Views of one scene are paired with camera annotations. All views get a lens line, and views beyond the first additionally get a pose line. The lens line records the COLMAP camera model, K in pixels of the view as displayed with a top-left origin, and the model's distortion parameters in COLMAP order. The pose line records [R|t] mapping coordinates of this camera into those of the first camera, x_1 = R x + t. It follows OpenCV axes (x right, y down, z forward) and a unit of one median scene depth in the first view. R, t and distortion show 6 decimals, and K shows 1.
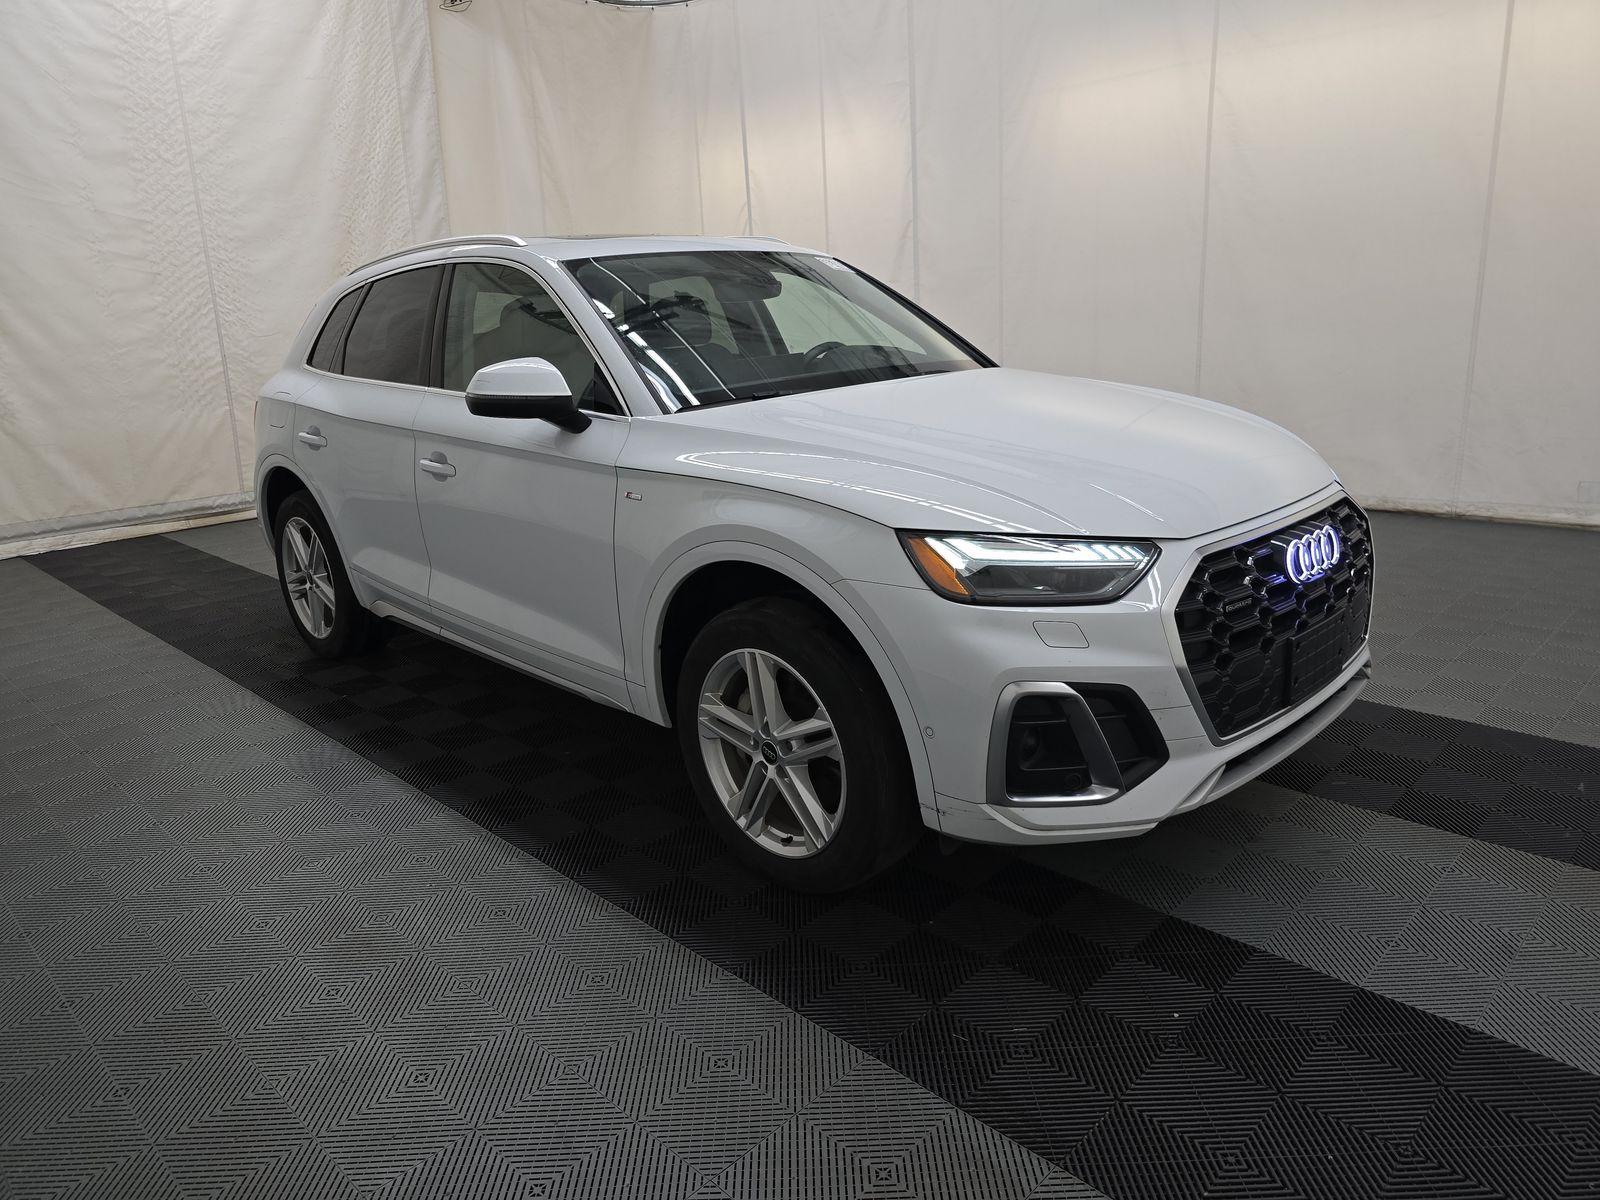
lens RADIAL K [[1077.8, 0, 774.9], [0, 1077.8, 571.5], [0, 0, 1]] dist [0.029660, -0.028044]
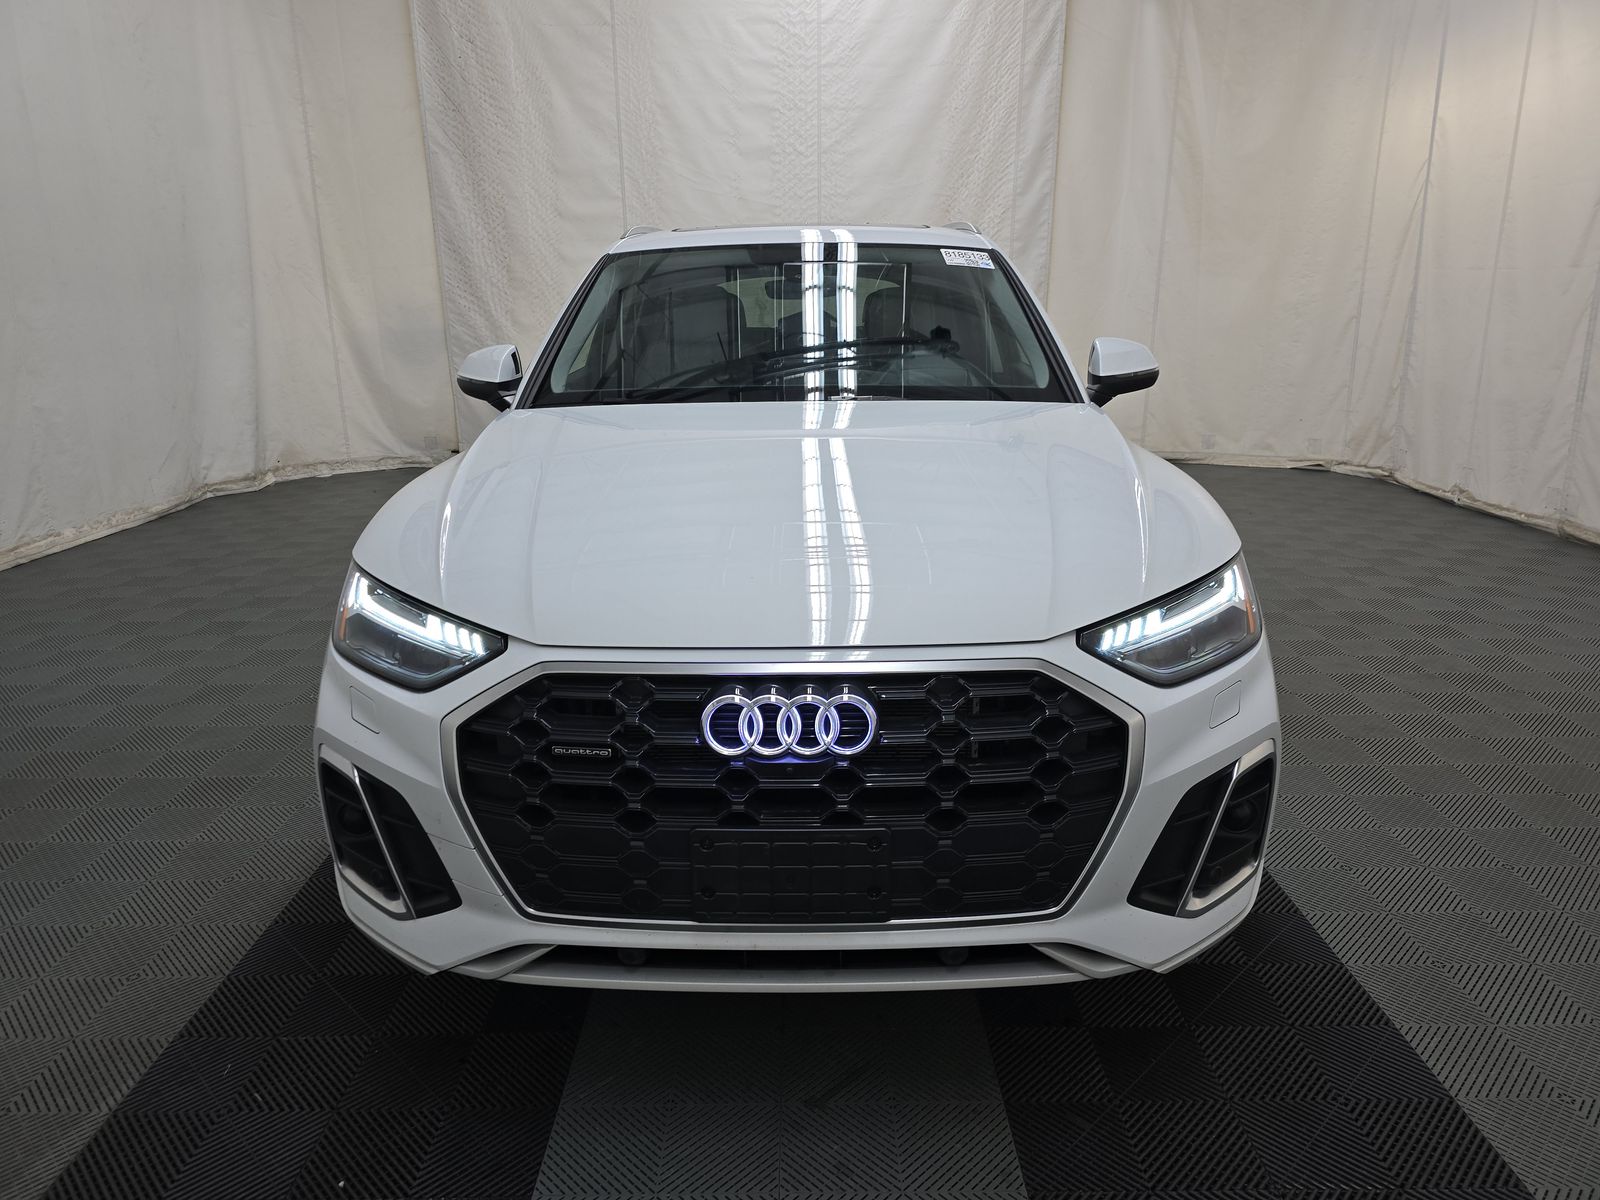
lens RADIAL K [[1077.8, 0, 831.5], [0, 1077.8, 574.1], [0, 0, 1]] dist [0.029660, -0.028044]
pose [[0.711744, 0.211393, -0.669876, 0.337772], [-0.189006, 0.976106, 0.107211, -0.065956], [0.676534, 0.050303, 0.734692, 0.187289]]
